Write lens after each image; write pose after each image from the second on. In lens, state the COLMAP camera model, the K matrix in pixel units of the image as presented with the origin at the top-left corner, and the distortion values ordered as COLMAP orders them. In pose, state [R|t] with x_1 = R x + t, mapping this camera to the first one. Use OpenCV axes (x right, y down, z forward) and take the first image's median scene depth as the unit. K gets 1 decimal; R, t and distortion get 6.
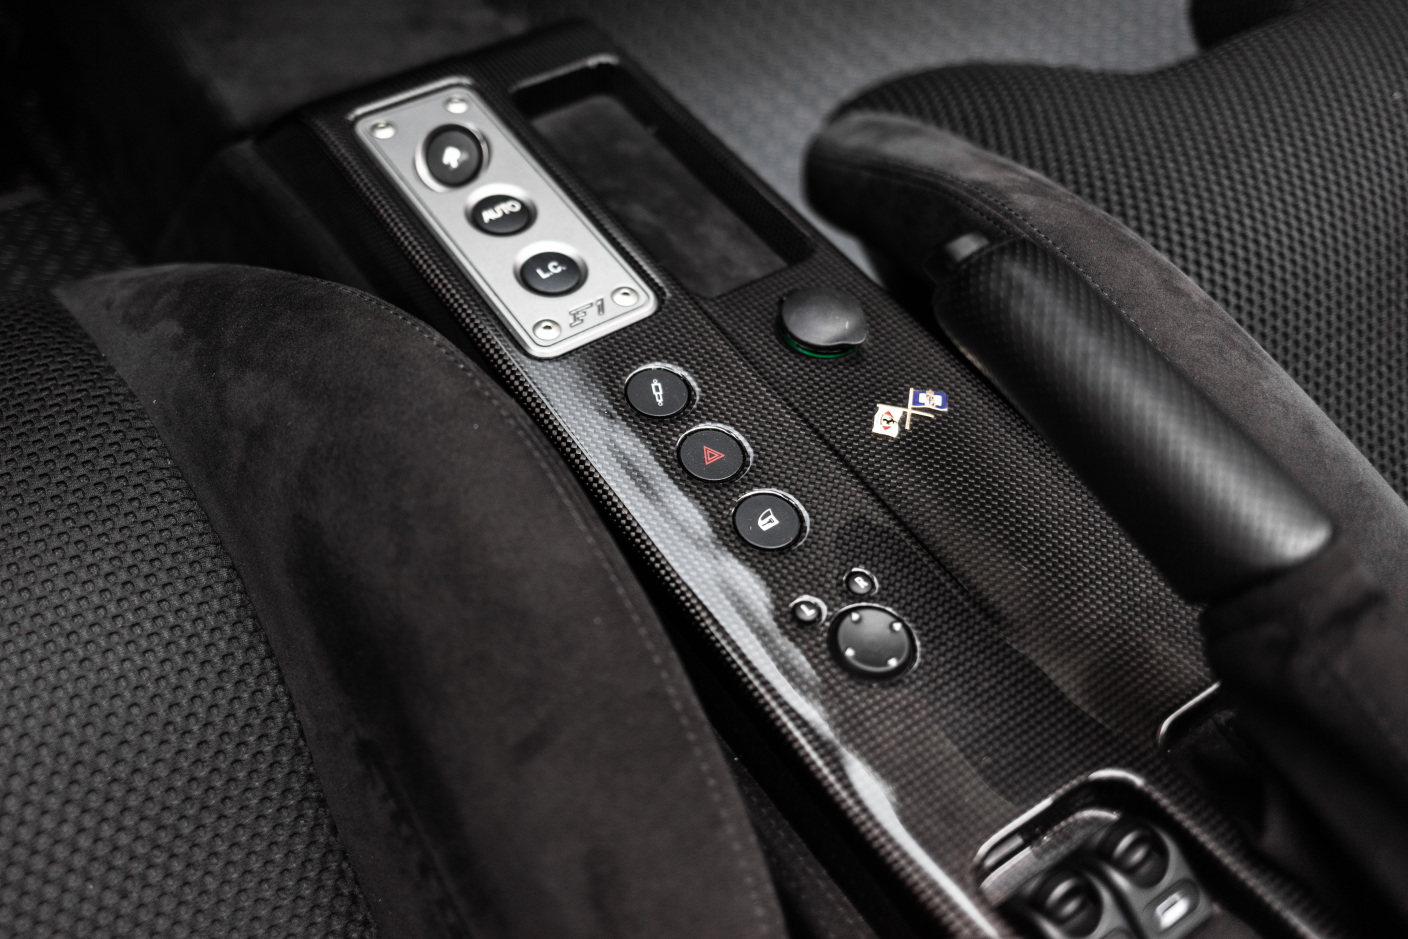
lens RADIAL K [[1466.8, 0, 700.9], [0, 1466.8, 386.8], [0, 0, 1]] dist [-0.000524, -0.001221]
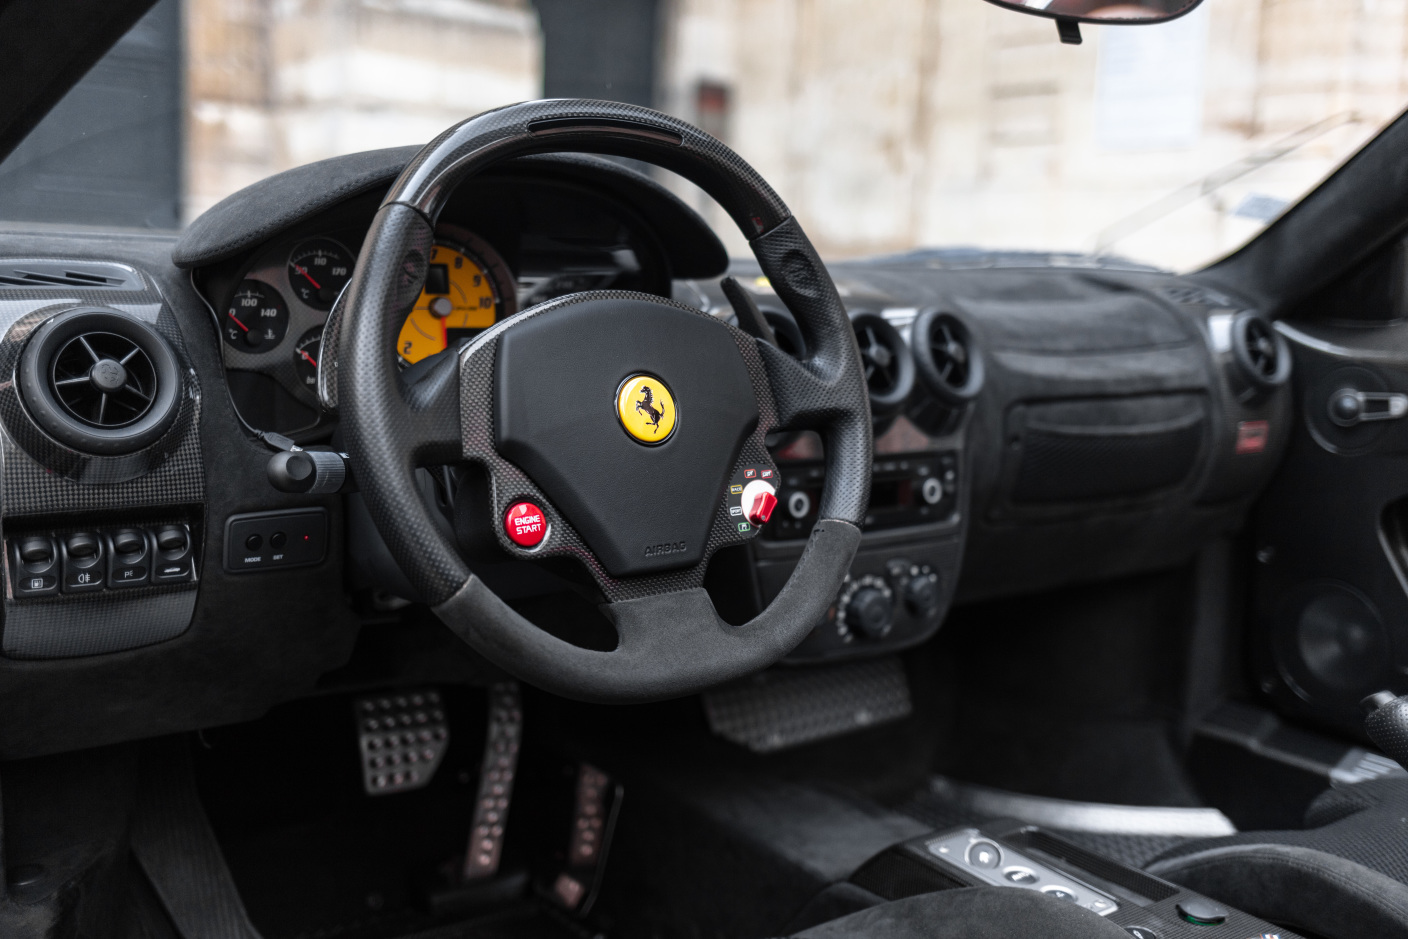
lens RADIAL K [[1436.9, 0, 704.4], [0, 1436.9, 525.5], [0, 0, 1]] dist [-0.006189, 0.005205]
pose [[0.998353, -0.057060, -0.005947, -0.478690], [0.041858, 0.795389, -0.604652, 0.597160], [0.039232, 0.603407, 0.796468, -0.750394]]
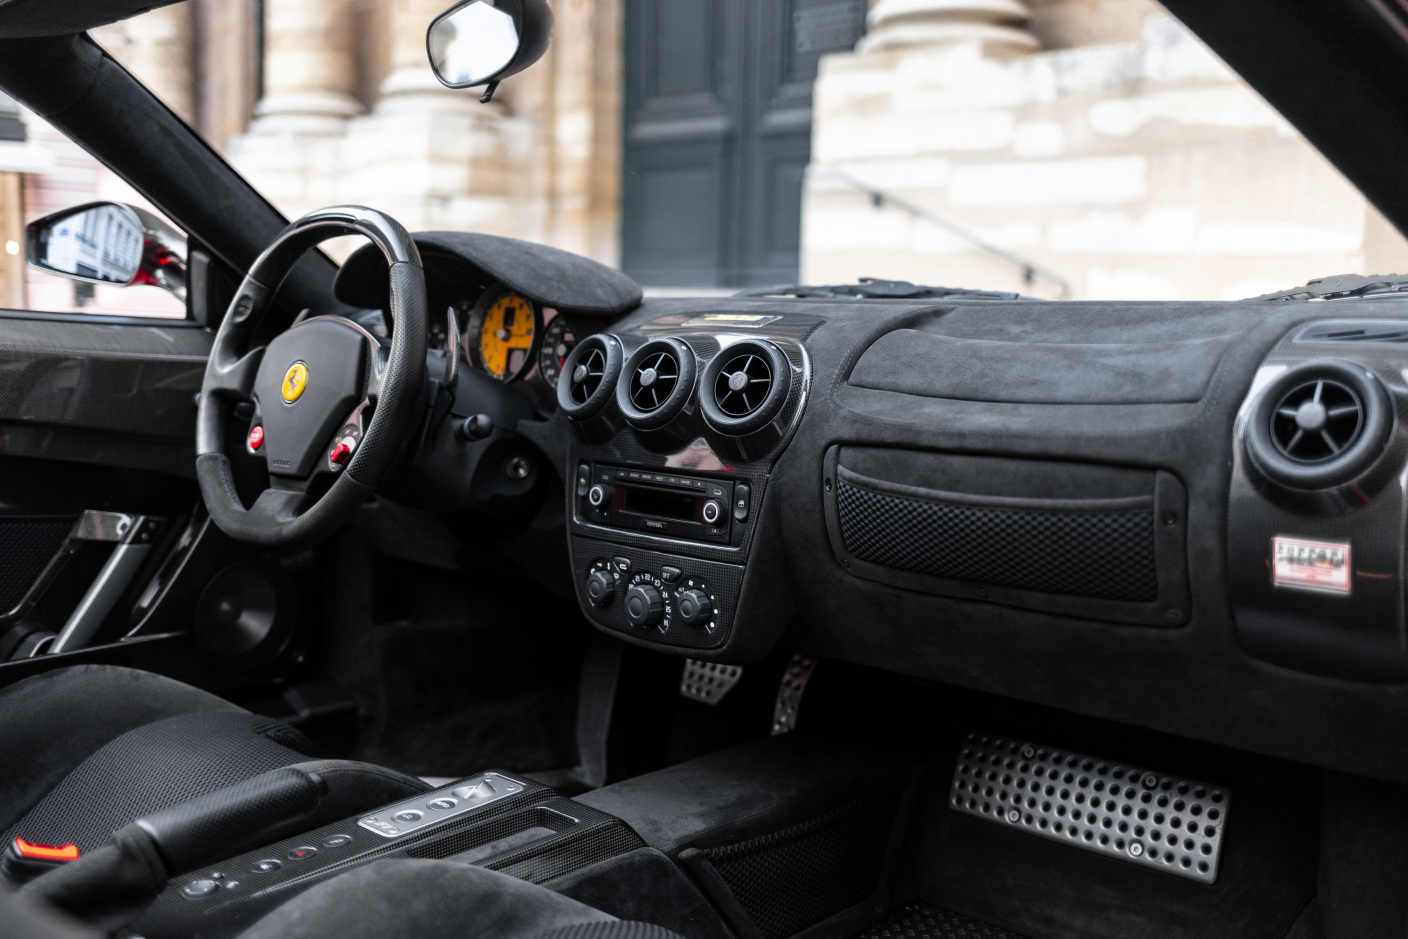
lens RADIAL K [[1364.7, 0, 732.8], [0, 1364.7, 467.9], [0, 0, 1]] dist [-0.004291, -0.000843]
pose [[0.200109, 0.025196, -0.979450, 1.874416], [-0.720497, 0.681225, -0.129679, -0.491550], [0.663958, 0.731641, 0.154473, 0.549412]]
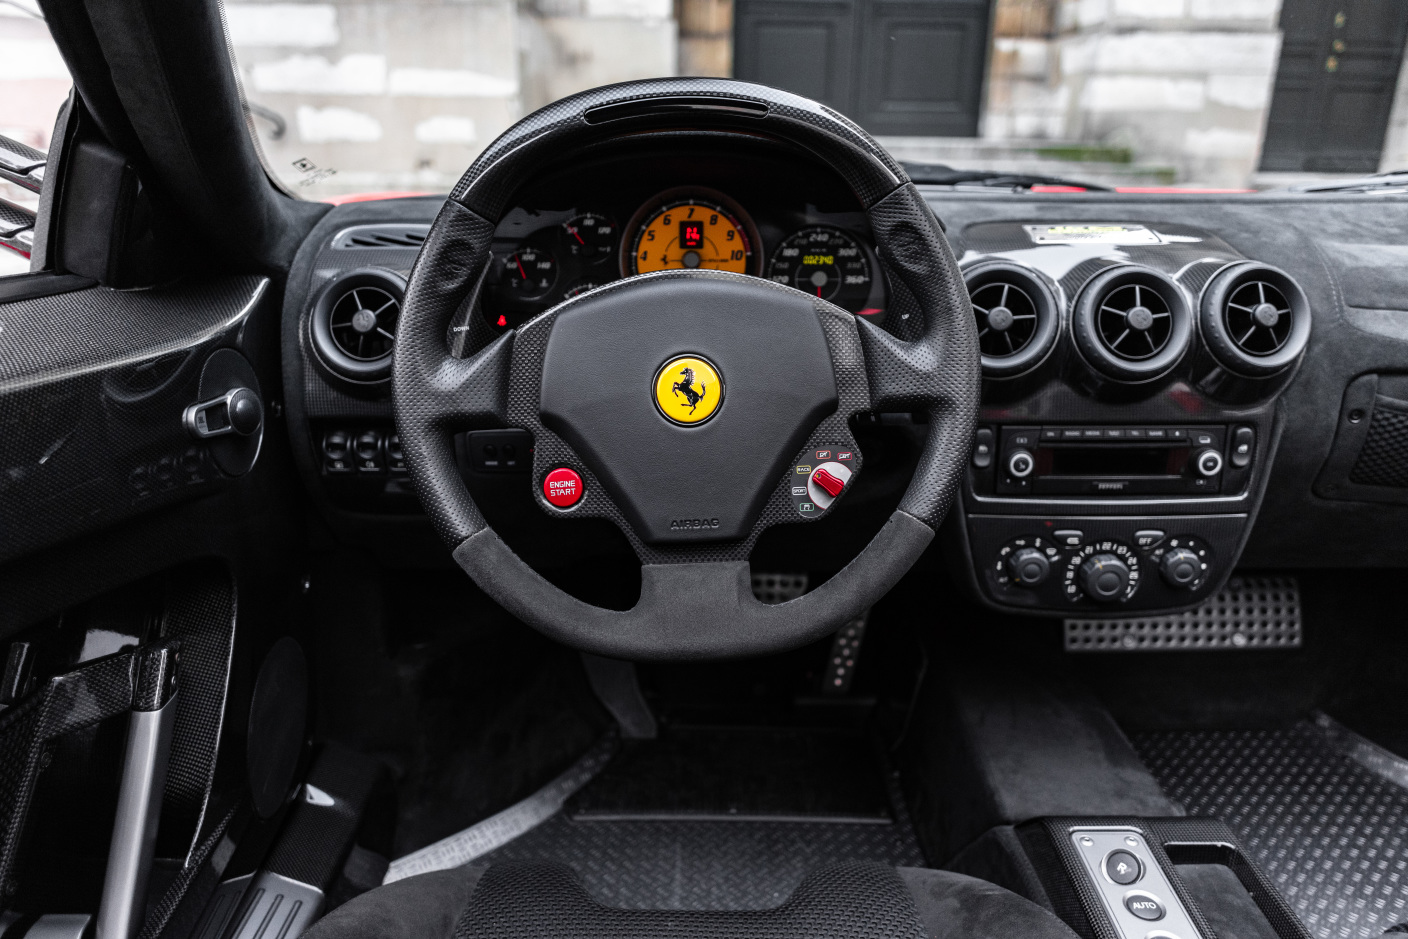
lens RADIAL K [[985.1, 0, 702.0], [0, 985.1, 484.5], [0, 0, 1]] dist [0.001383, -0.000601]
pose [[0.804546, 0.108953, -0.583811, 0.071536], [-0.386072, 0.842925, -0.374734, 0.099825], [0.451281, 0.526884, 0.720235, -0.361557]]
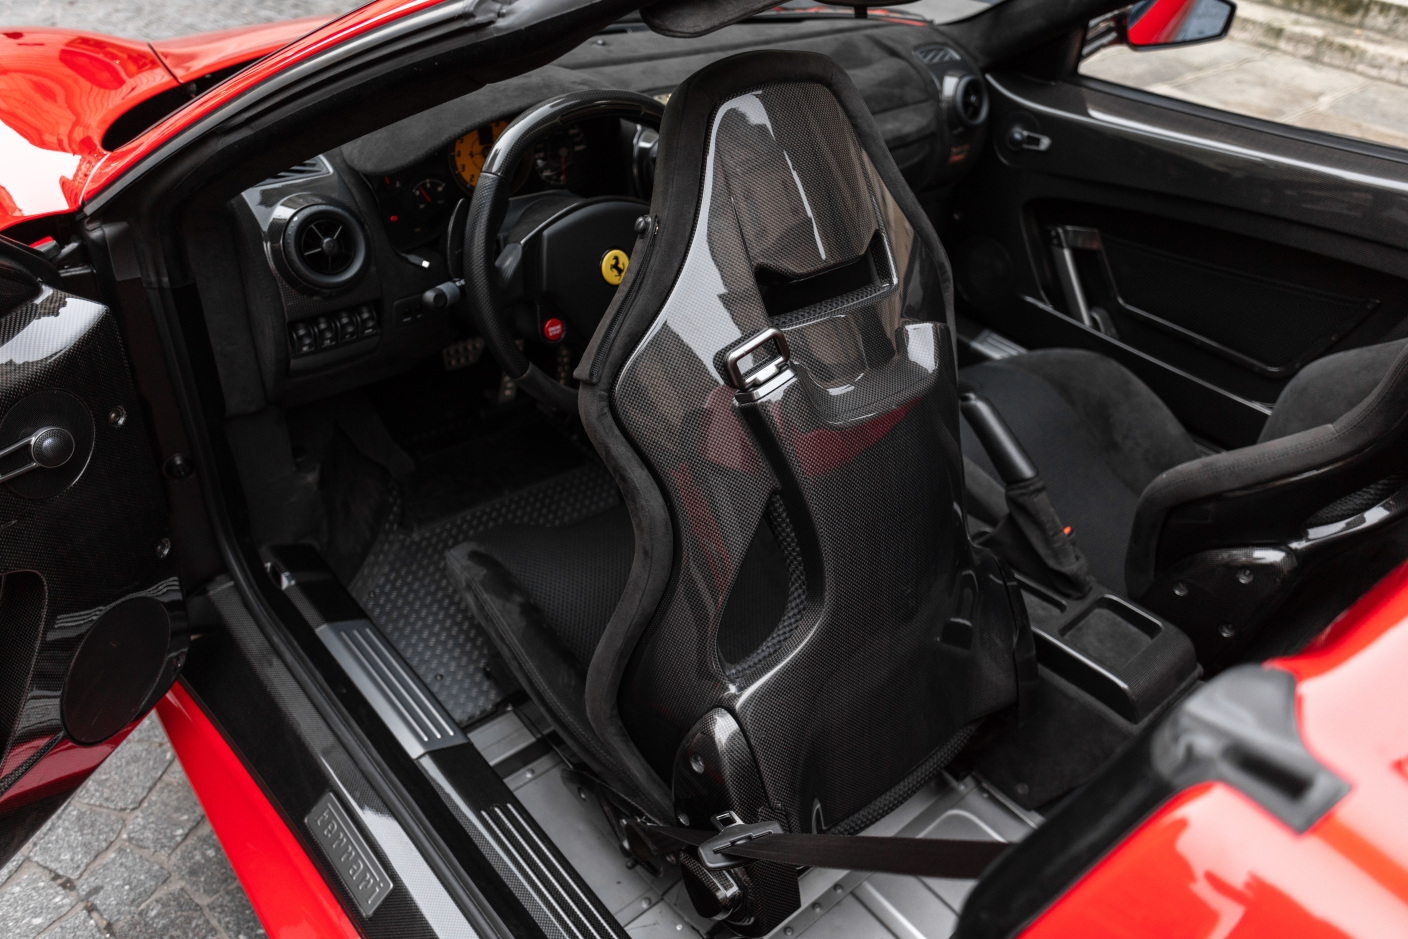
lens RADIAL K [[989.9, 0, 679.1], [0, 989.9, 472.6], [0, 0, 1]] dist [0.002306, 0.000143]
pose [[0.997980, -0.045295, 0.044555, -0.518161], [0.052683, 0.981925, -0.181790, 0.386082], [-0.035516, 0.183770, 0.982328, -1.491150]]
